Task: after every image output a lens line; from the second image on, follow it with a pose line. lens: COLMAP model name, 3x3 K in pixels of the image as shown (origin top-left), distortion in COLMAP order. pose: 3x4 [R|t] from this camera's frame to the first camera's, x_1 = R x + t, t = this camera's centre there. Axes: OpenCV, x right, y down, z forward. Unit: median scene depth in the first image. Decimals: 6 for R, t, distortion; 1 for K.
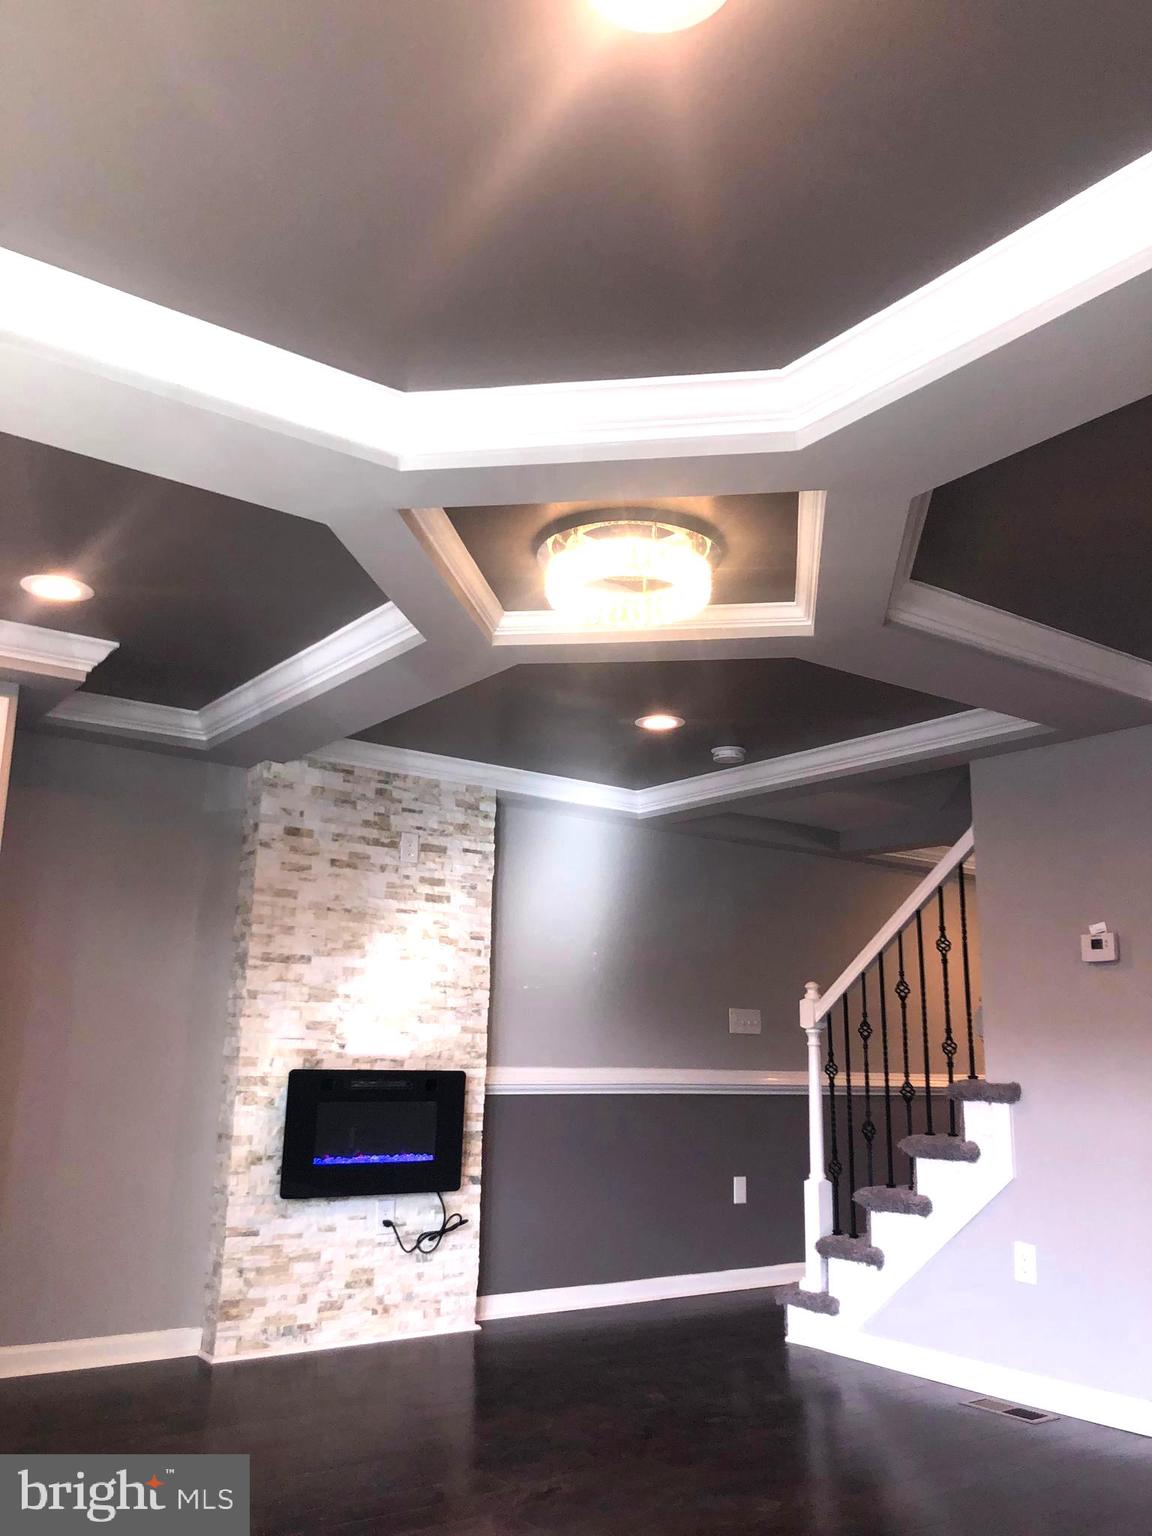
lens RADIAL K [[1271.8, 0, 576.9], [0, 1271.8, 769.4], [0, 0, 1]] dist [0.044638, -0.029817]
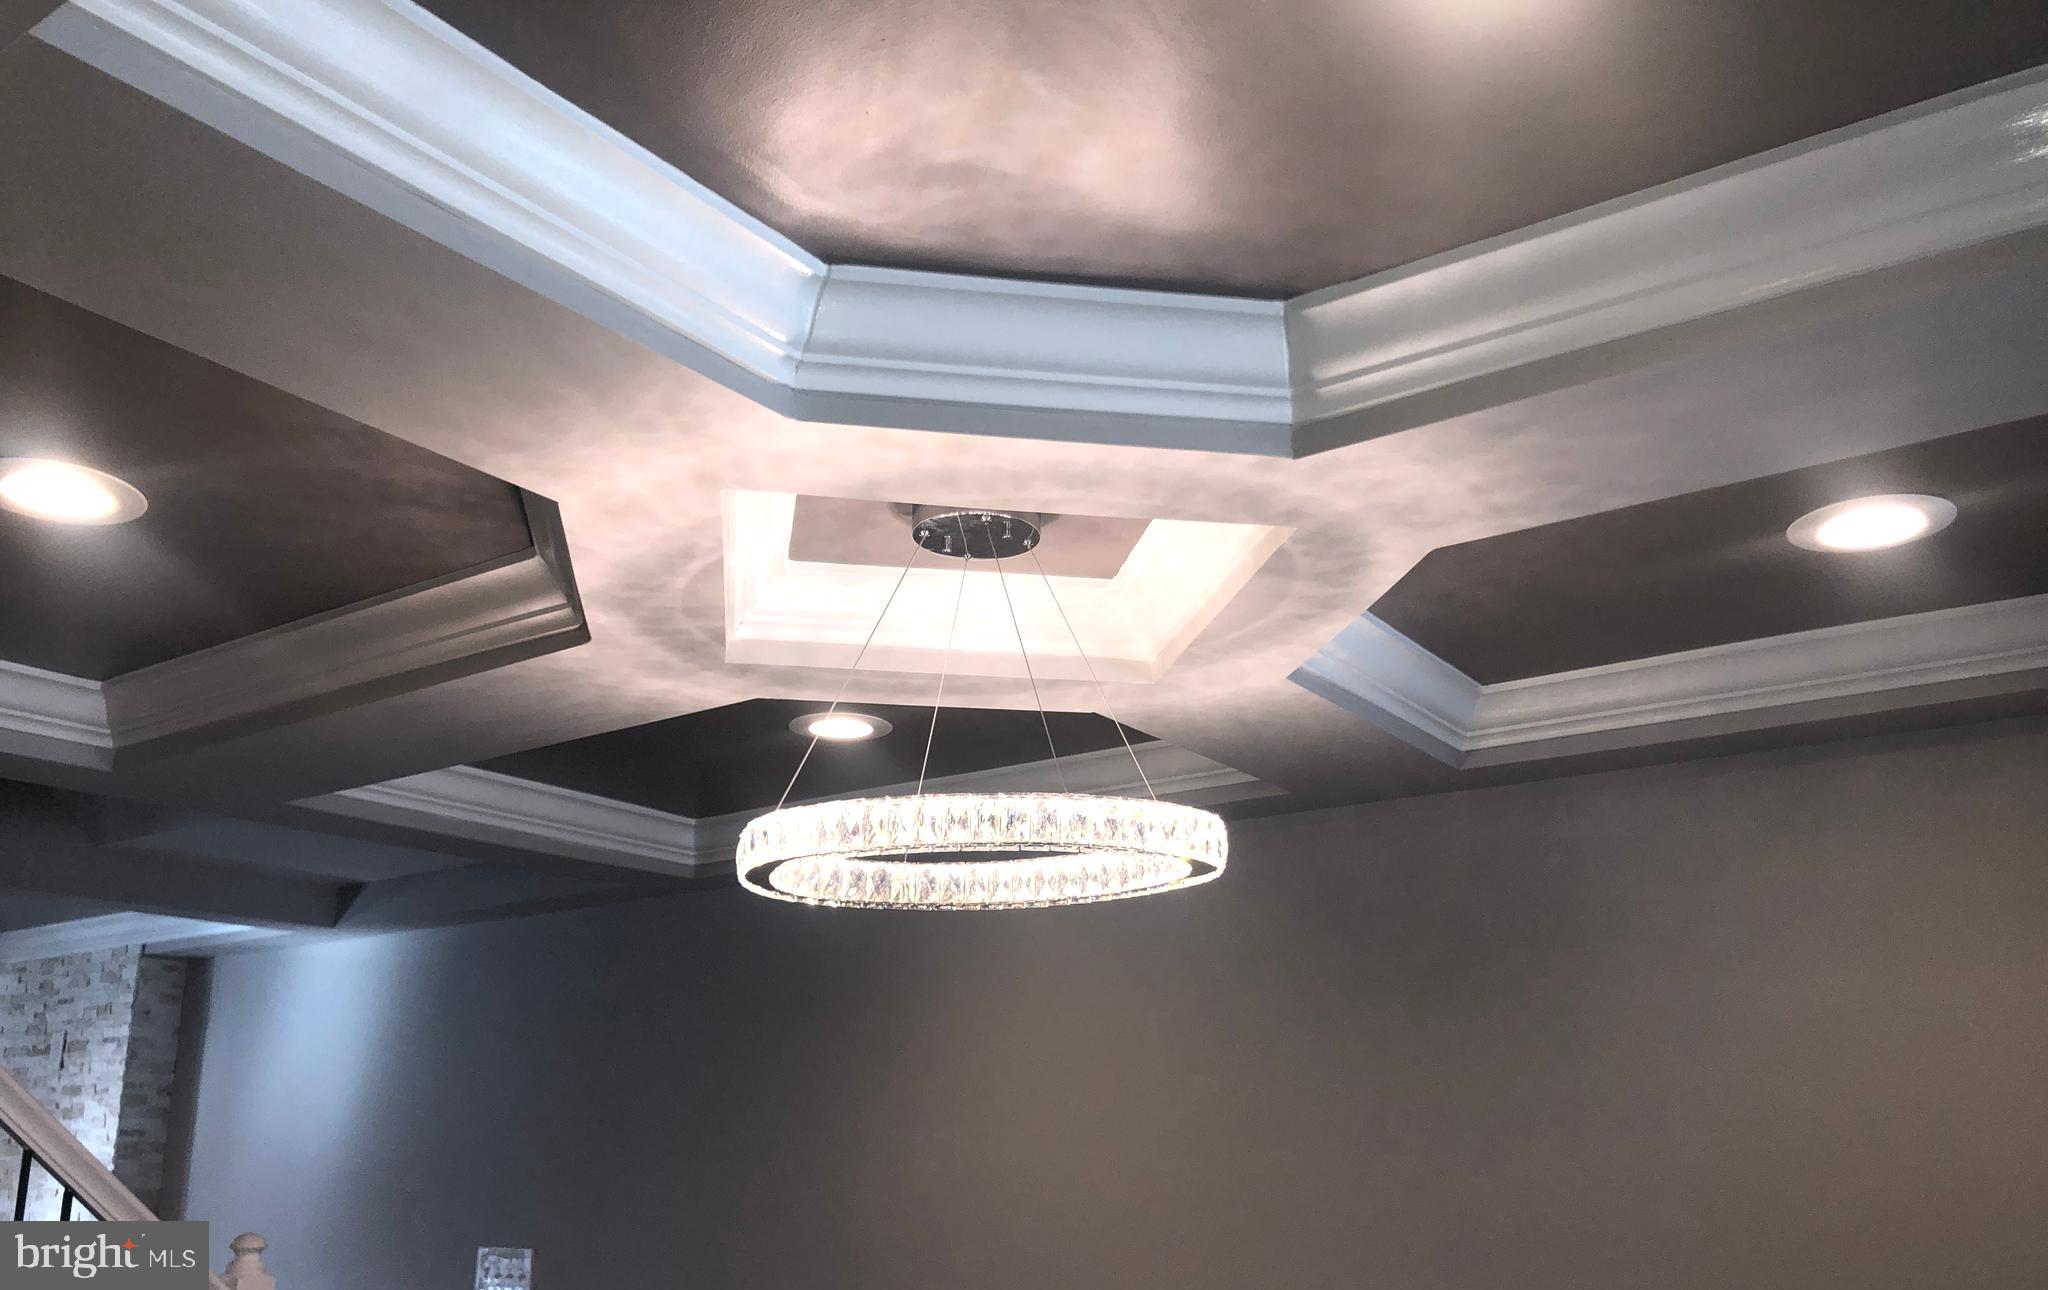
lens RADIAL K [[1703.1, 0, 1043.4], [0, 1703.1, 727.6], [0, 0, 1]] dist [0.010134, 0.000963]
pose [[0.323474, -0.243857, -0.914275, 1.035947], [0.231782, 0.957206, -0.173303, 0.188418], [0.917410, -0.155854, 0.366153, 1.176111]]
